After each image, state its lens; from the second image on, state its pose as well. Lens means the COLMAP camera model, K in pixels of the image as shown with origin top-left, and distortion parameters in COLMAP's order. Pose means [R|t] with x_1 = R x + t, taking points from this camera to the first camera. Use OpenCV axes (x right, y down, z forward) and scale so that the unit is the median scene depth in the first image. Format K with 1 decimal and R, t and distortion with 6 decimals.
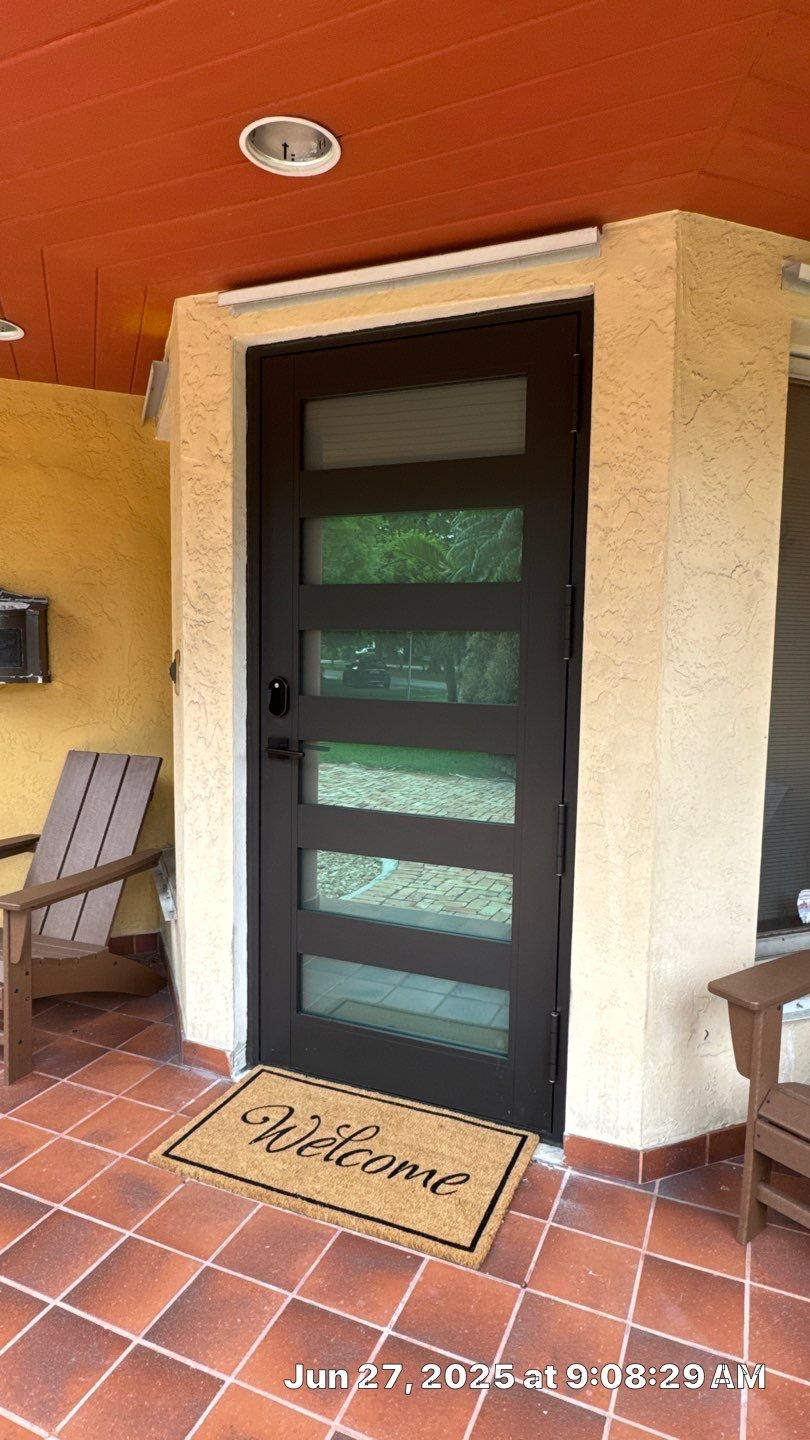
lens RADIAL K [[821.7, 0, 404.0], [0, 821.7, 726.1], [0, 0, 1]] dist [-0.012008, 0.005586]
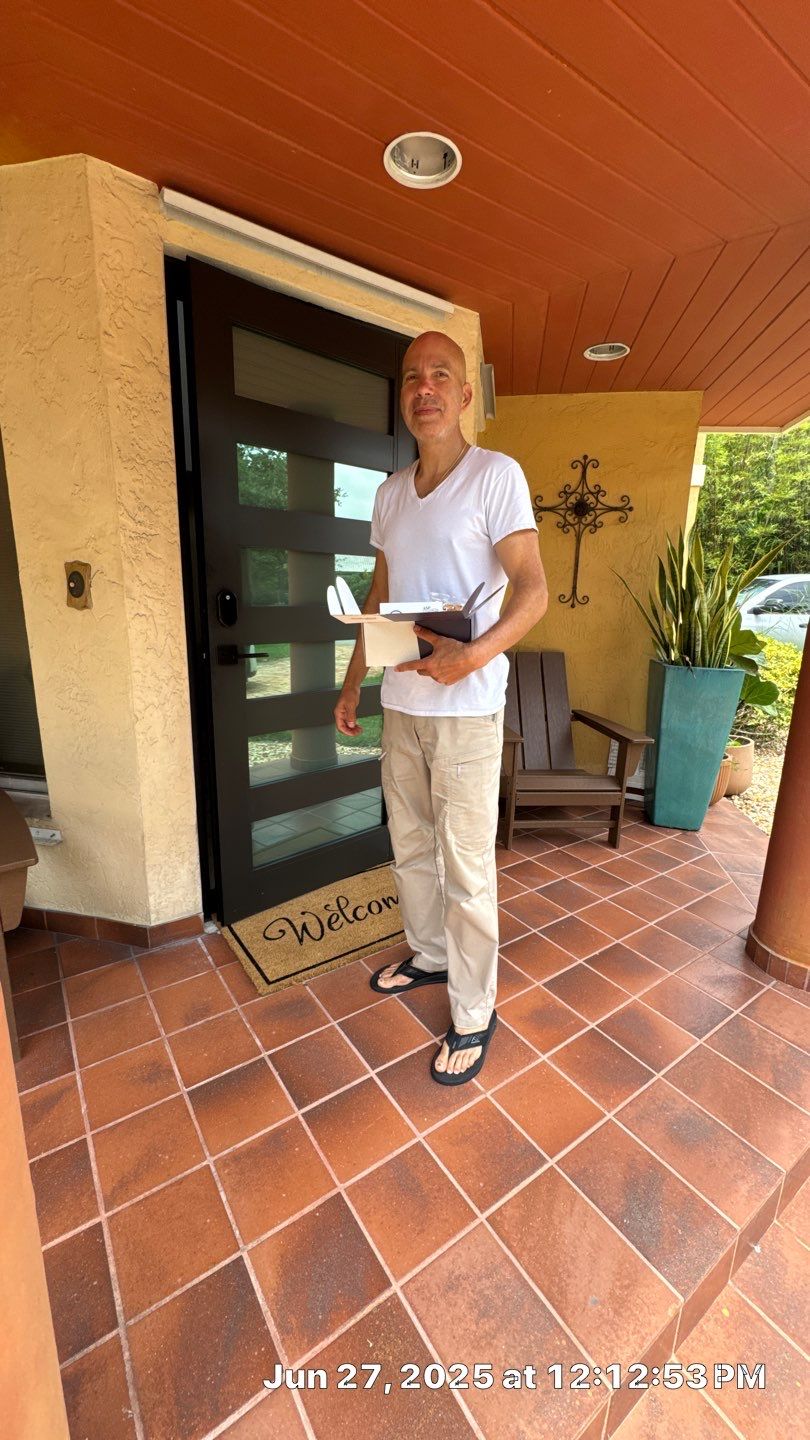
lens RADIAL K [[576.2, 0, 406.0], [0, 576.2, 720.8], [0, 0, 1]] dist [-0.003243, -0.000217]
pose [[0.520365, -0.197954, 0.830683, -0.796336], [0.059824, 0.978821, 0.195781, -0.023144], [-0.851846, -0.052183, 0.521187, 0.376338]]
